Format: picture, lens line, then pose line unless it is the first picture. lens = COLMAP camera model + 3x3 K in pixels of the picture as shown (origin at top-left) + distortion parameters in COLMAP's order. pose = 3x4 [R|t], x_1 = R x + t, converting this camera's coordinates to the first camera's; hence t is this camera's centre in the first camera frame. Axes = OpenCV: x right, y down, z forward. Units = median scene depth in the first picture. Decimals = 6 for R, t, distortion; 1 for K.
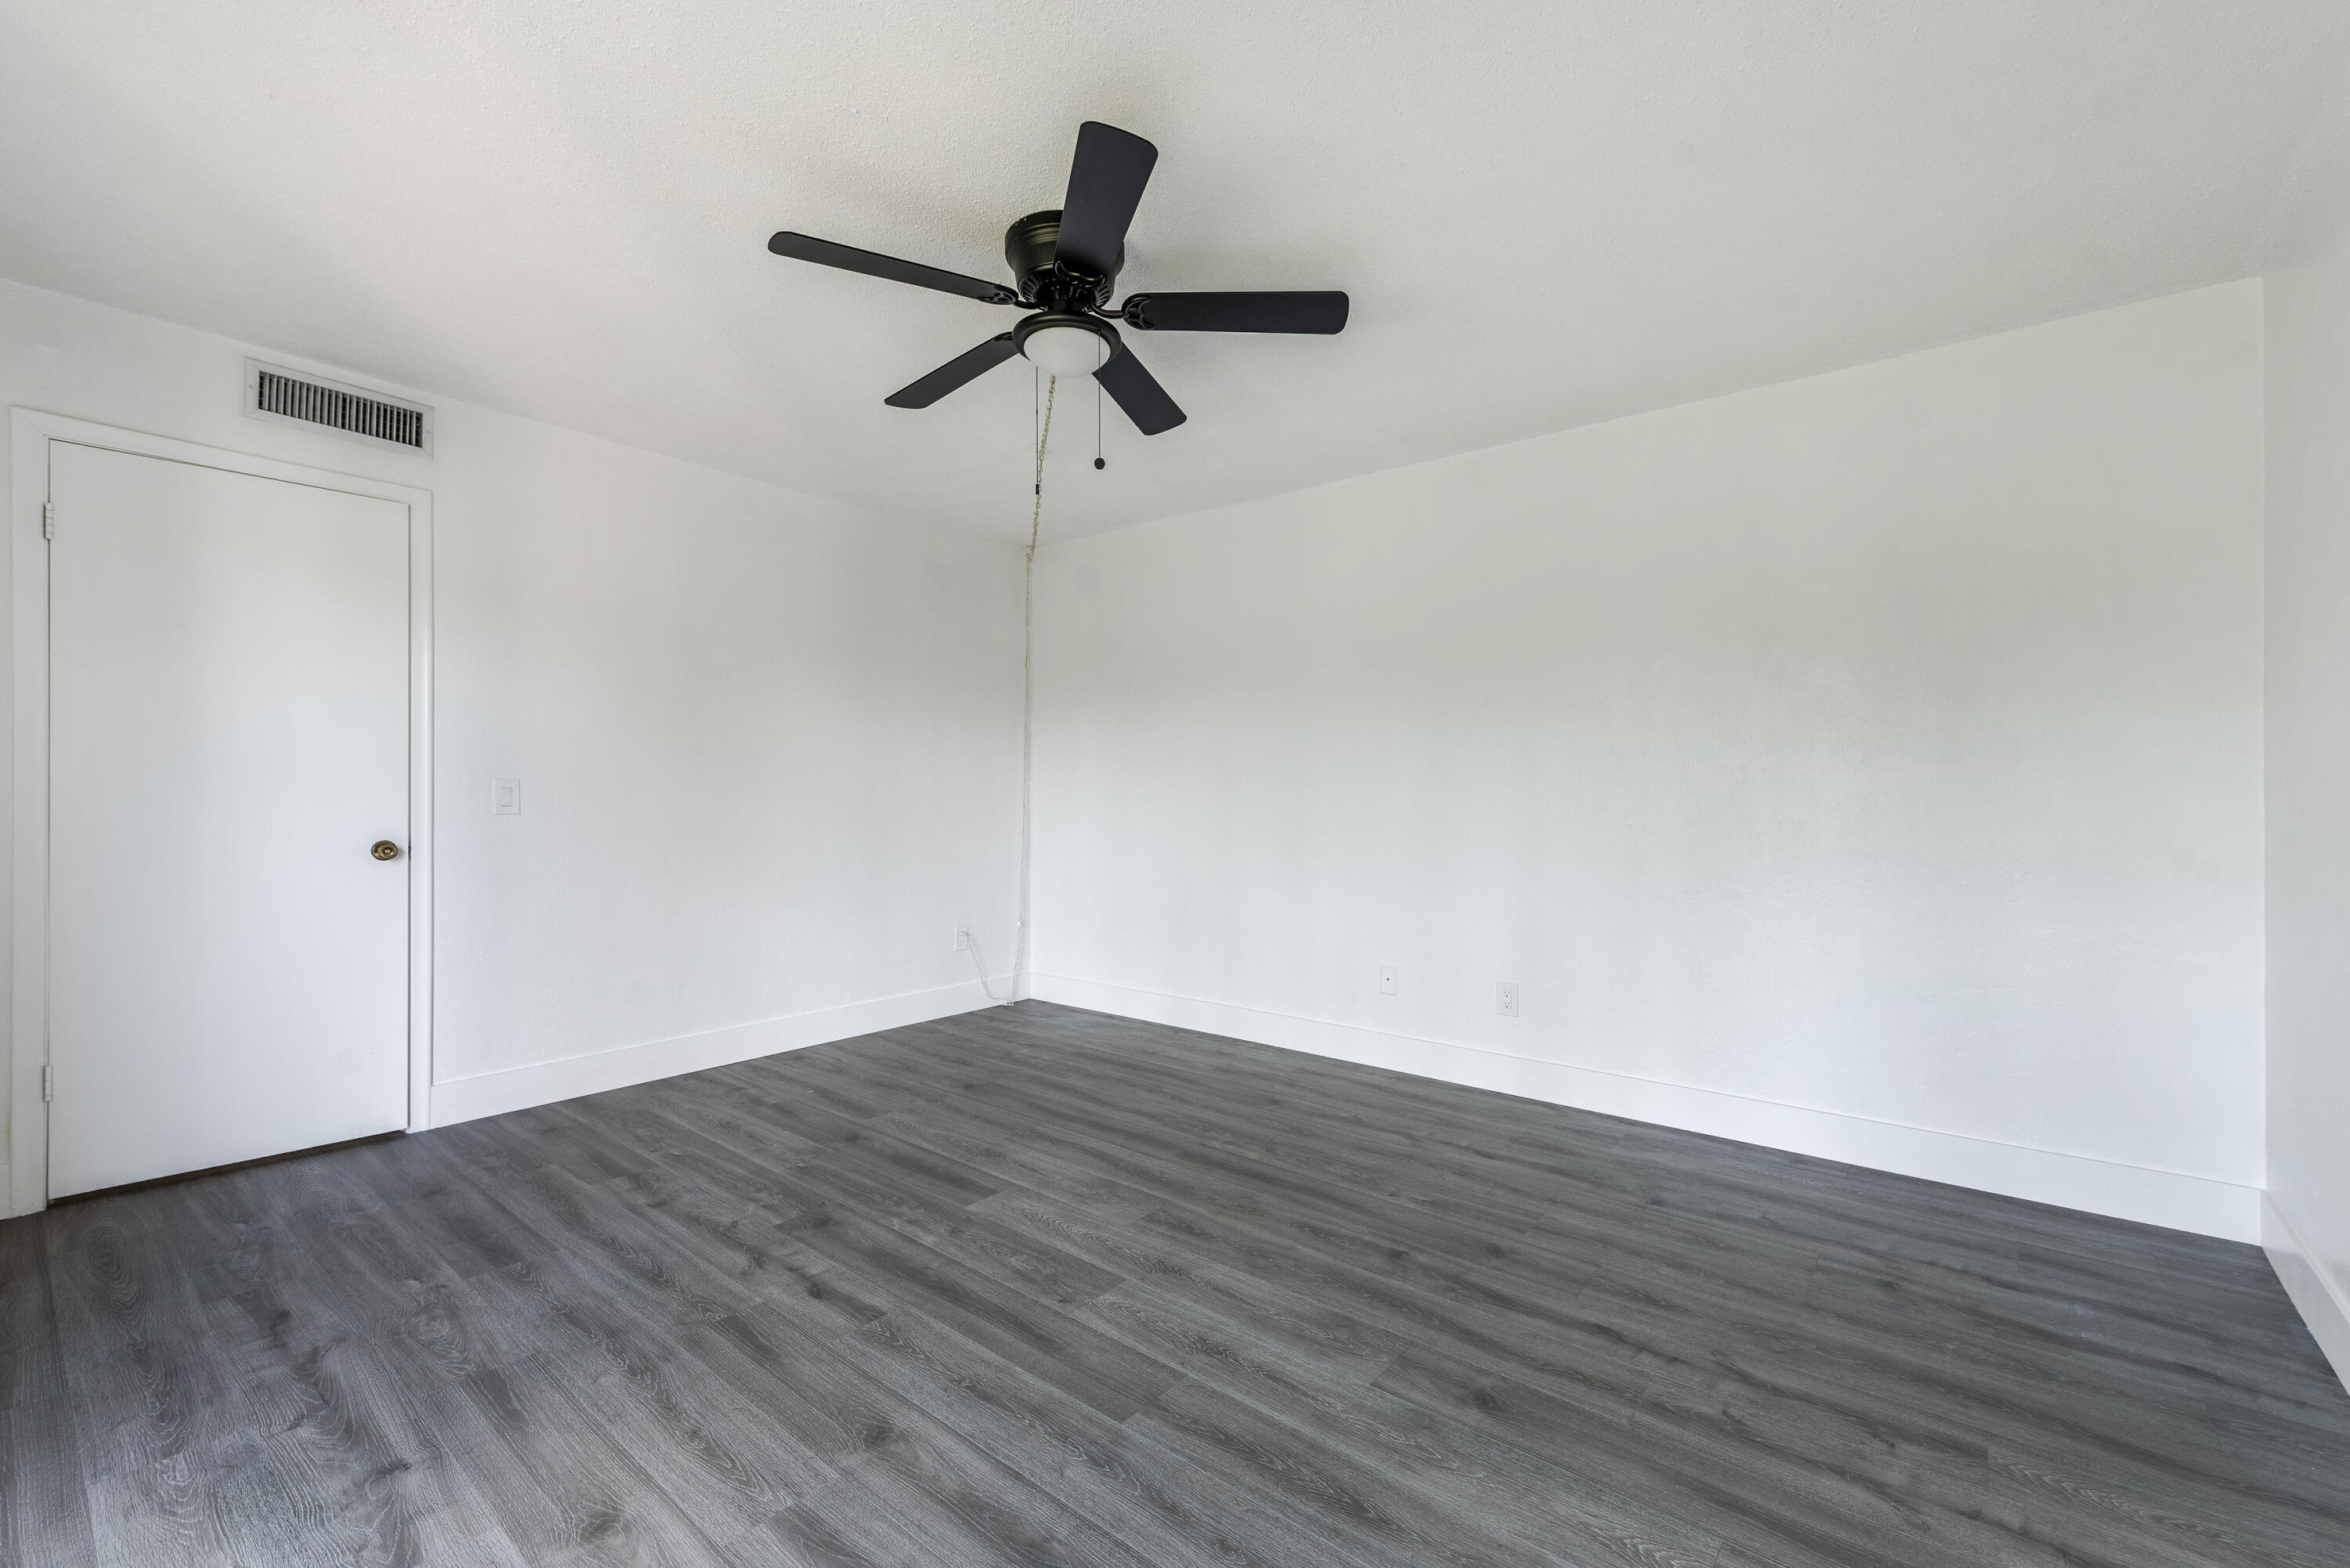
lens RADIAL K [[984.7, 0, 1156.6], [0, 984.7, 789.0], [0, 0, 1]] dist [0.010708, -0.003489]
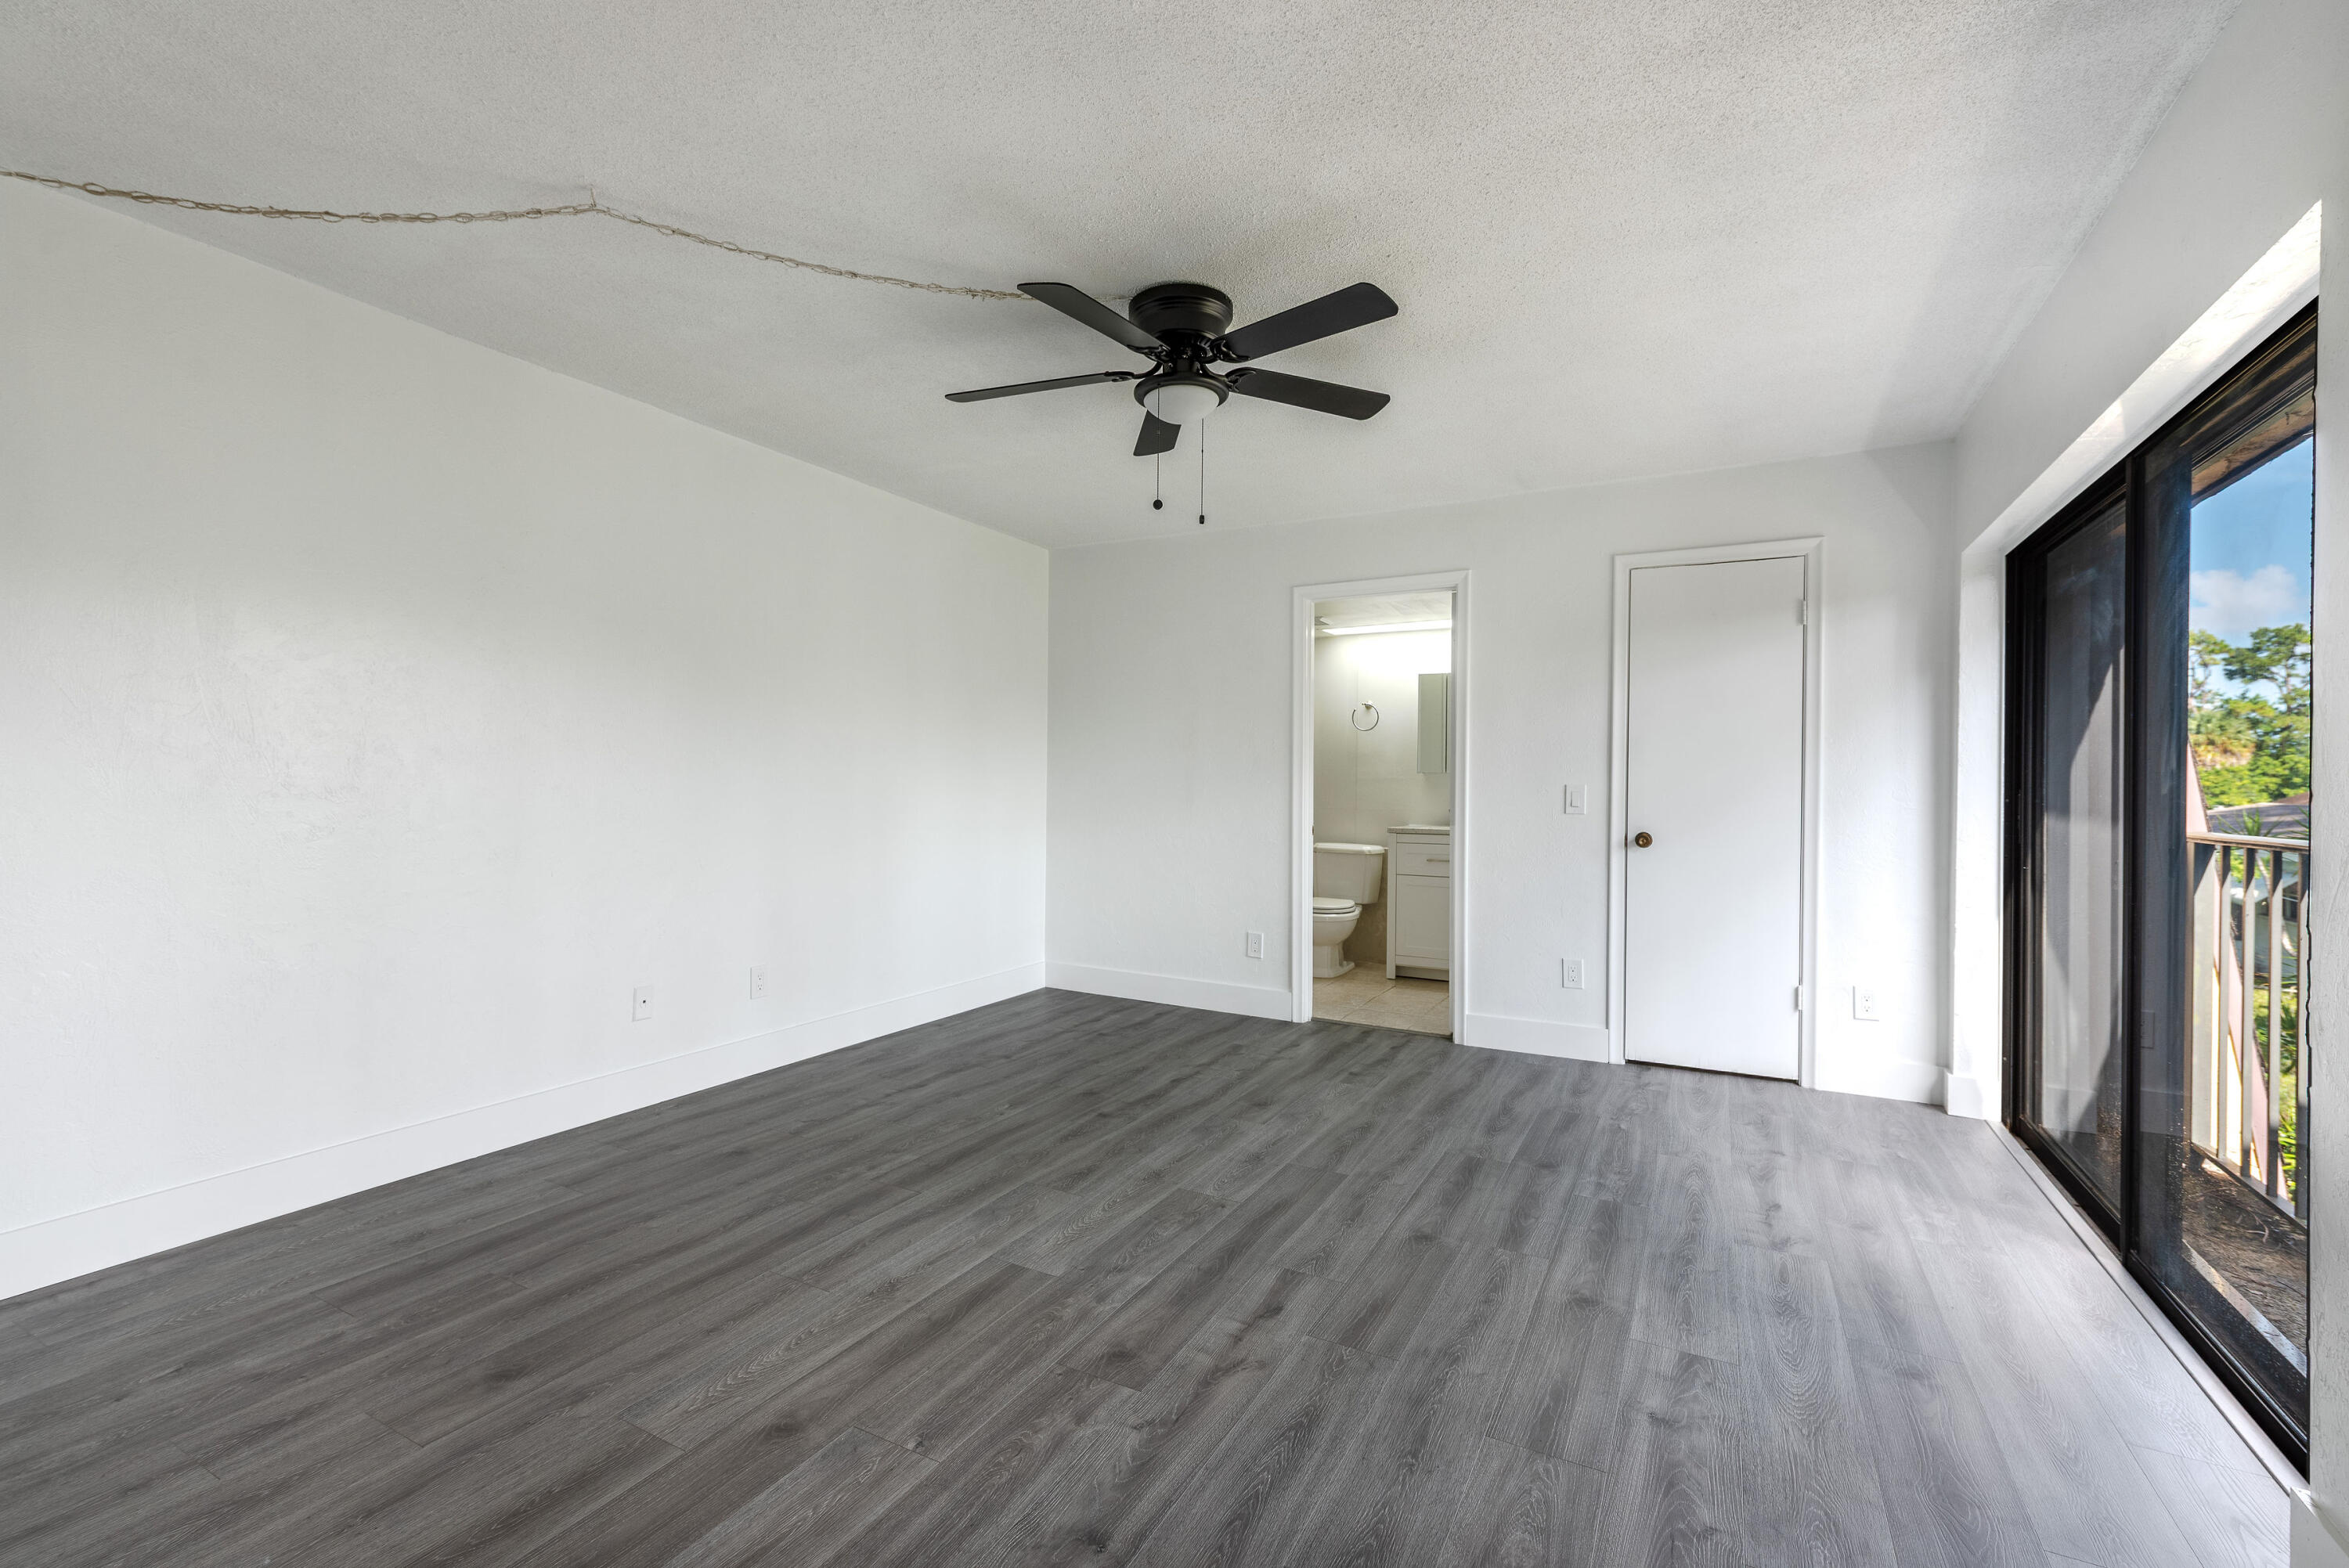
lens RADIAL K [[1021.5, 0, 1184.3], [0, 1021.5, 770.1], [0, 0, 1]] dist [0.009800, -0.000910]
pose [[-0.211422, 0.003905, 0.977387, -1.210998], [-0.010133, 0.999930, -0.006187, -0.012430], [-0.977342, -0.011212, -0.211368, 1.205884]]
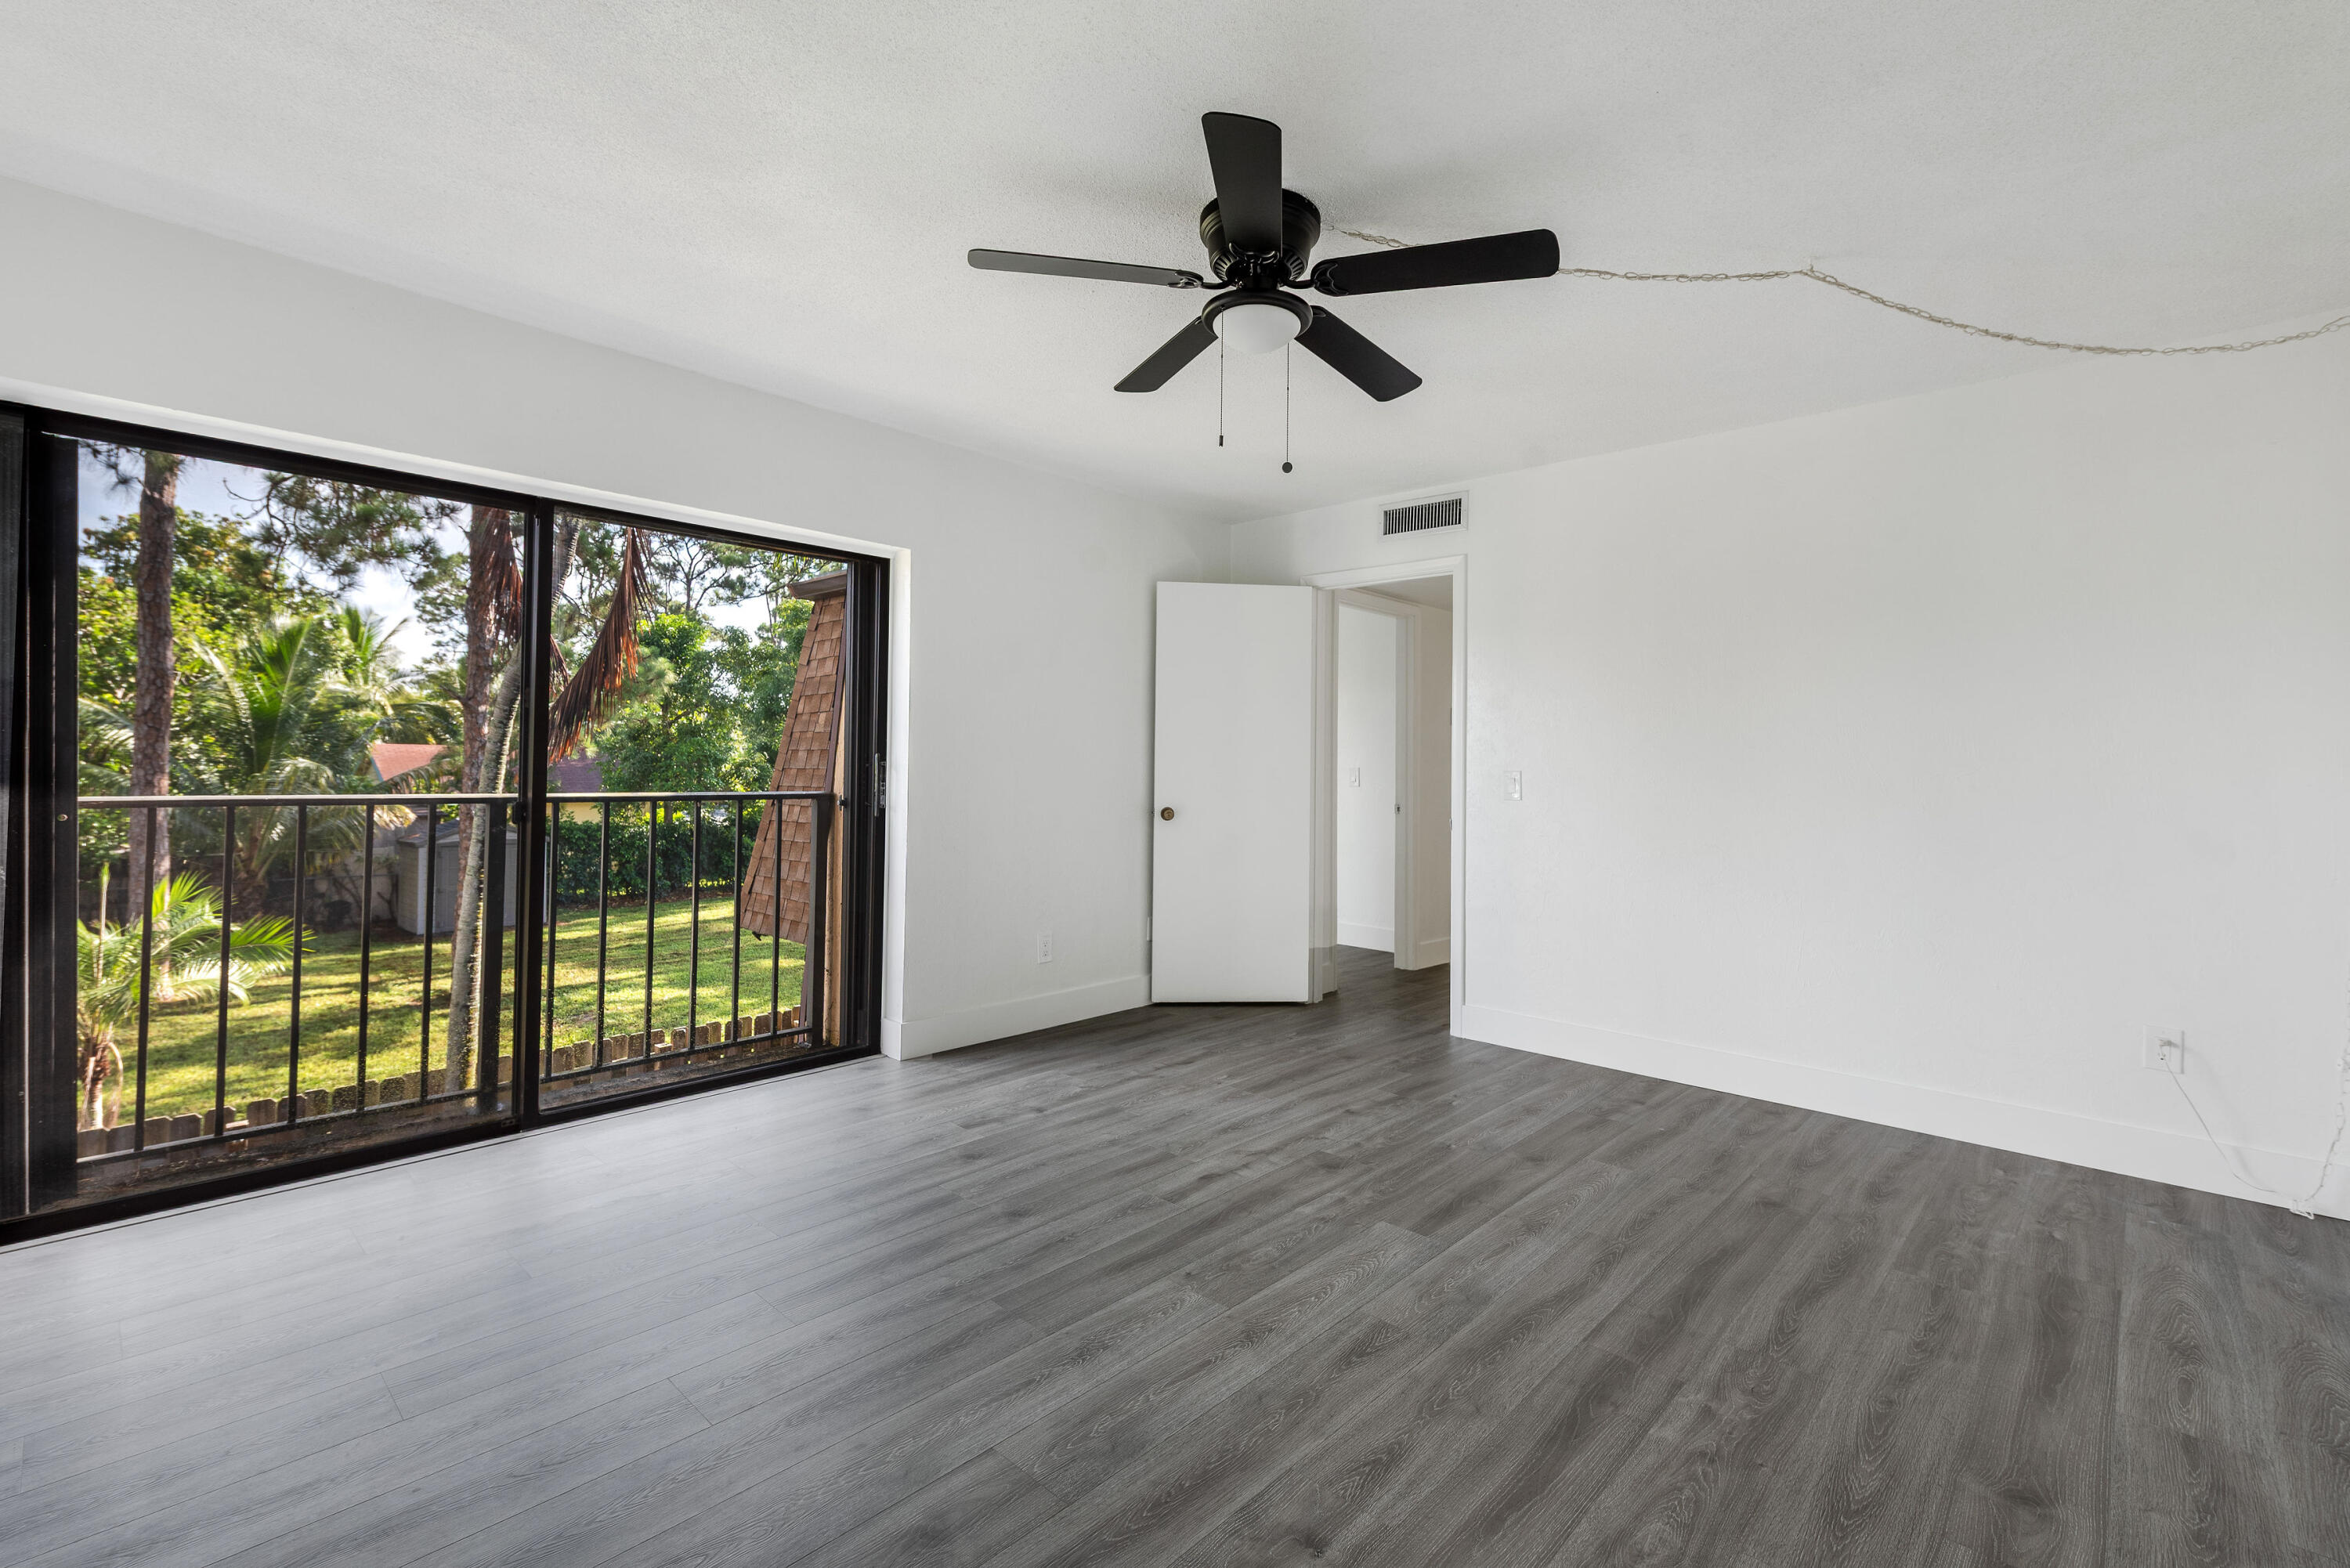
lens RADIAL K [[1021.9, 0, 1184.8], [0, 1021.9, 770.1], [0, 0, 1]] dist [0.009800, -0.000910]
pose [[-0.048926, -0.005417, -0.998788, 0.884372], [-0.016658, 0.999851, -0.004607, 0.000627], [0.998663, 0.016413, -0.049009, 0.948906]]
